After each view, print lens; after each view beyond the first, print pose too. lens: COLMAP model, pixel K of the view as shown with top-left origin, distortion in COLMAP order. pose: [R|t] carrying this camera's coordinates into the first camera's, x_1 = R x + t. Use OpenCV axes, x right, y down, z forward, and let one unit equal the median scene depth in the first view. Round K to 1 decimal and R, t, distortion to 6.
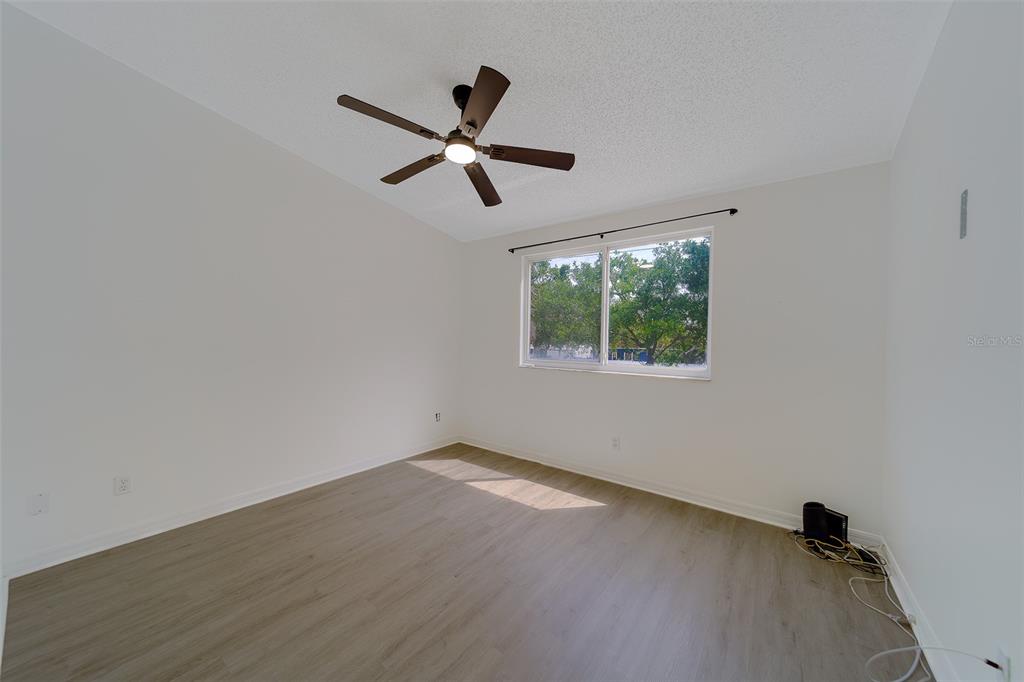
lens RADIAL K [[377.0, 0, 498.1], [0, 377.0, 336.4], [0, 0, 1]] dist [0.000441, 0.000080]
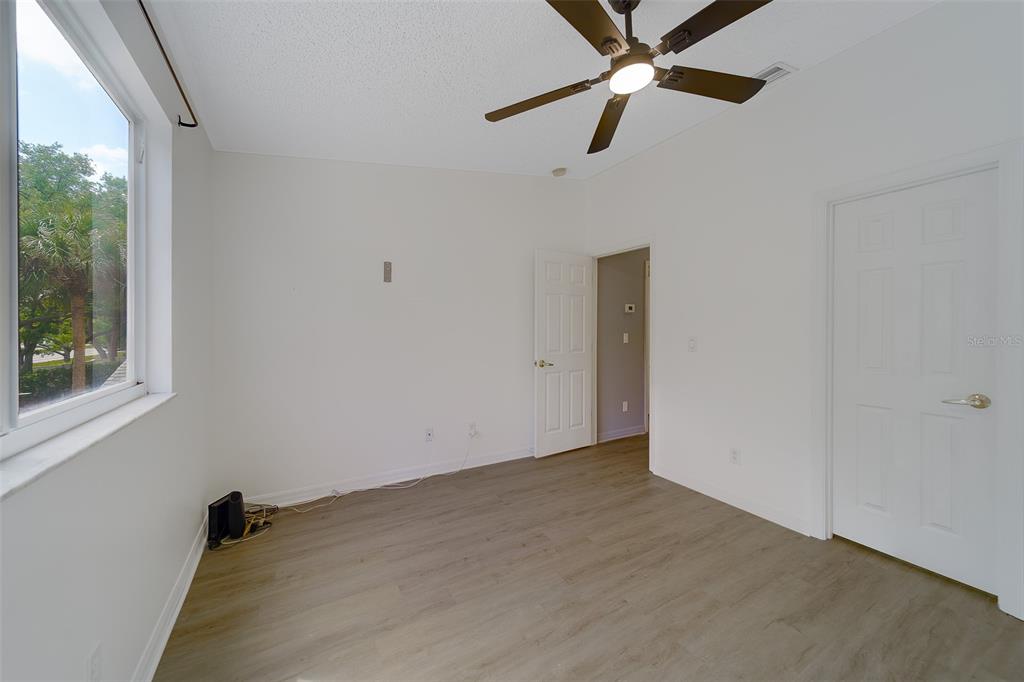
lens RADIAL K [[377.0, 0, 498.1], [0, 377.0, 336.4], [0, 0, 1]] dist [0.000441, 0.000080]
pose [[-0.933686, -0.023277, 0.357336, -0.138453], [-0.023405, 0.999718, 0.003964, 0.031452], [-0.357327, -0.004662, -0.933968, 1.982243]]
